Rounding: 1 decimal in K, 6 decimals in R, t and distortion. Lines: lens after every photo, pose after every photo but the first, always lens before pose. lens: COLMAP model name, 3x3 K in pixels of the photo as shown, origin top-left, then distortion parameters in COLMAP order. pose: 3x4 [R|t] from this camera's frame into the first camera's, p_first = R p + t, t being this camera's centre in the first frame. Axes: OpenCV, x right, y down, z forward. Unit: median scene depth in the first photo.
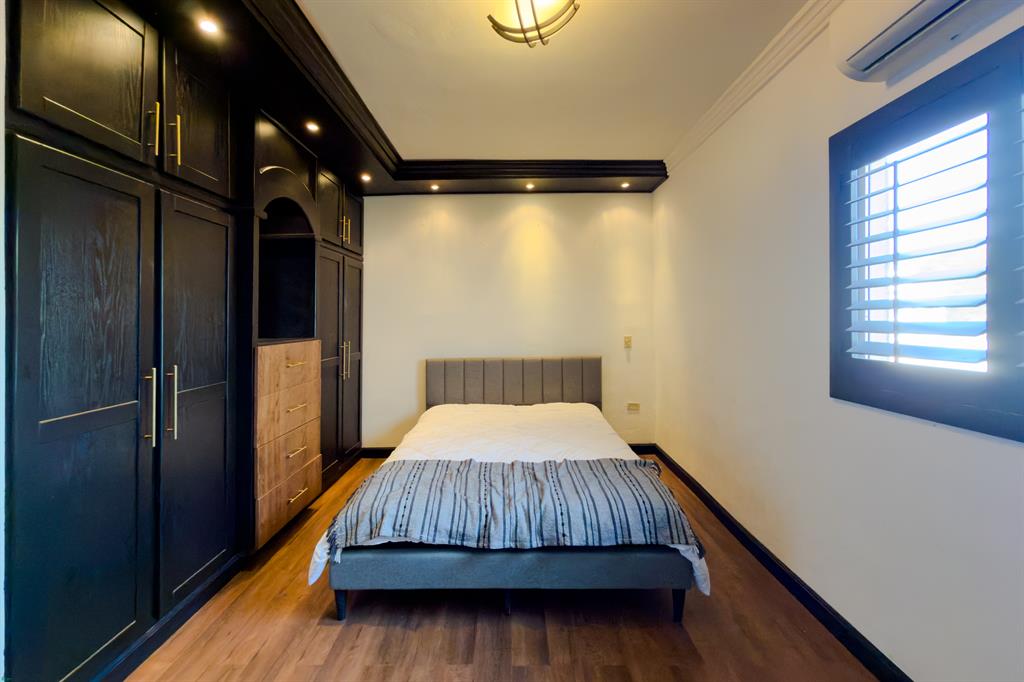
lens RADIAL K [[424.1, 0, 510.5], [0, 424.1, 339.3], [0, 0, 1]] dist [0.000078, -0.000144]
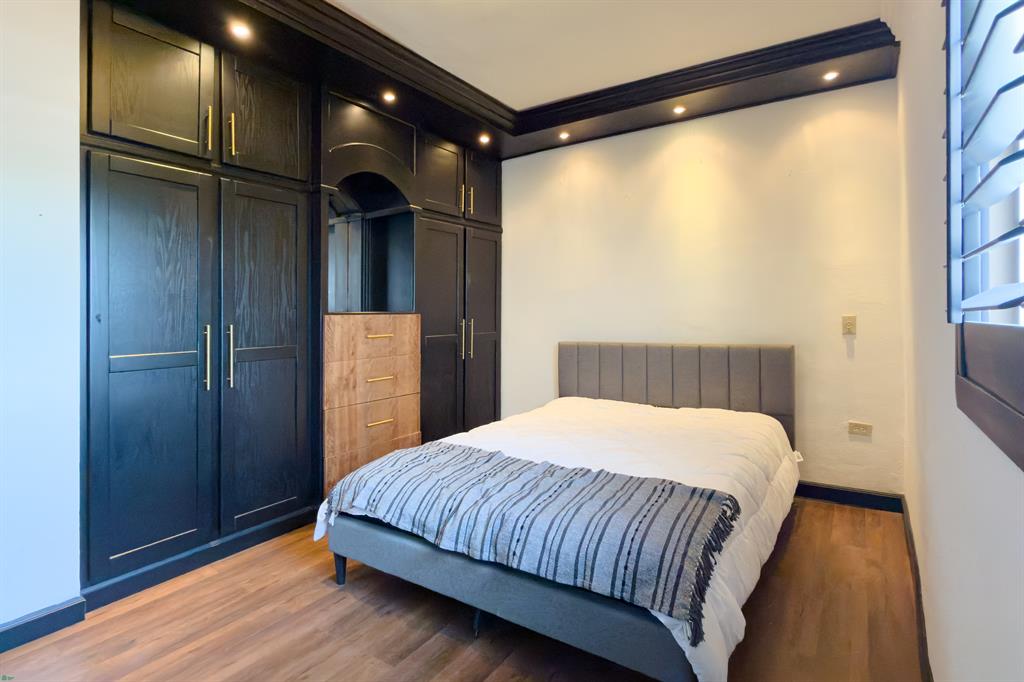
lens RADIAL K [[509.9, 0, 512.3], [0, 509.9, 333.2], [0, 0, 1]] dist [0.001261, 0.000329]
pose [[0.841916, 0.022467, -0.539141, 0.593953], [-0.021468, 0.999736, 0.008137, 0.050817], [0.539182, 0.004724, 0.842176, 0.206731]]
